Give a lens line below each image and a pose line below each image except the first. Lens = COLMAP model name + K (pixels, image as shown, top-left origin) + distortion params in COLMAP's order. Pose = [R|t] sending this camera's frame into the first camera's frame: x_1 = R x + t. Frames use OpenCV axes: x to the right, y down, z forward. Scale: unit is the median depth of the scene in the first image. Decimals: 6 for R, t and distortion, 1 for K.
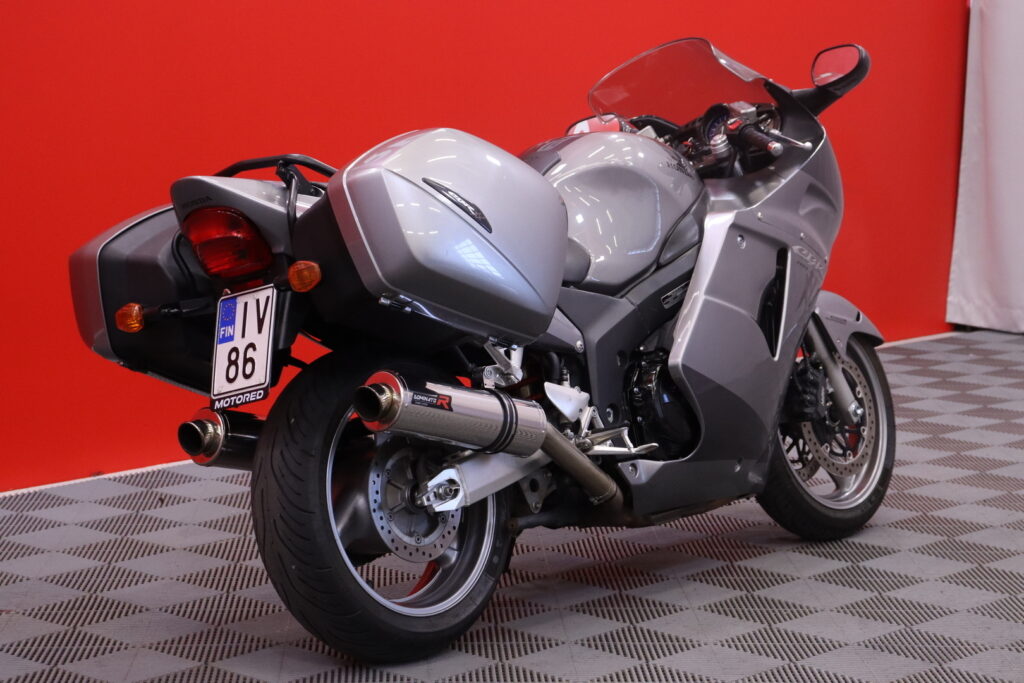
lens RADIAL K [[2658.7, 0, 512.0], [0, 2658.7, 341.5], [0, 0, 1]] dist [-0.066285, -0.176410]
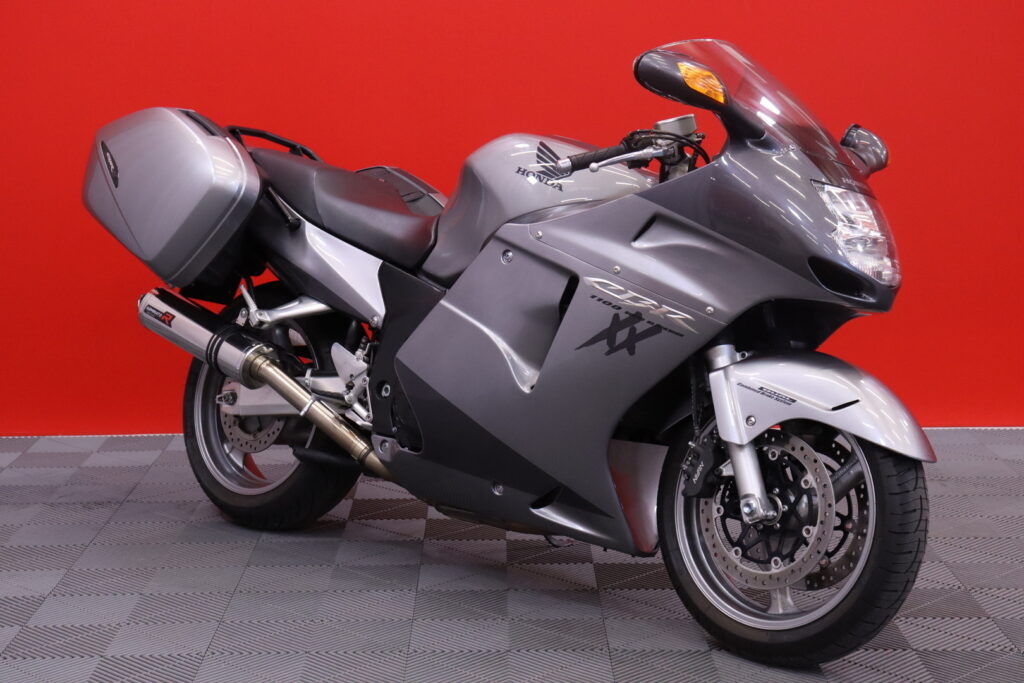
lens RADIAL K [[1858.6, 0, 512.0], [0, 1858.6, 341.5], [0, 0, 1]] dist [0.002145, 0.006251]
pose [[-0.052465, 0.173999, -0.983347, 0.775010], [-0.111464, 0.977530, 0.178917, -0.132794], [0.992383, 0.118994, -0.031891, 1.087935]]
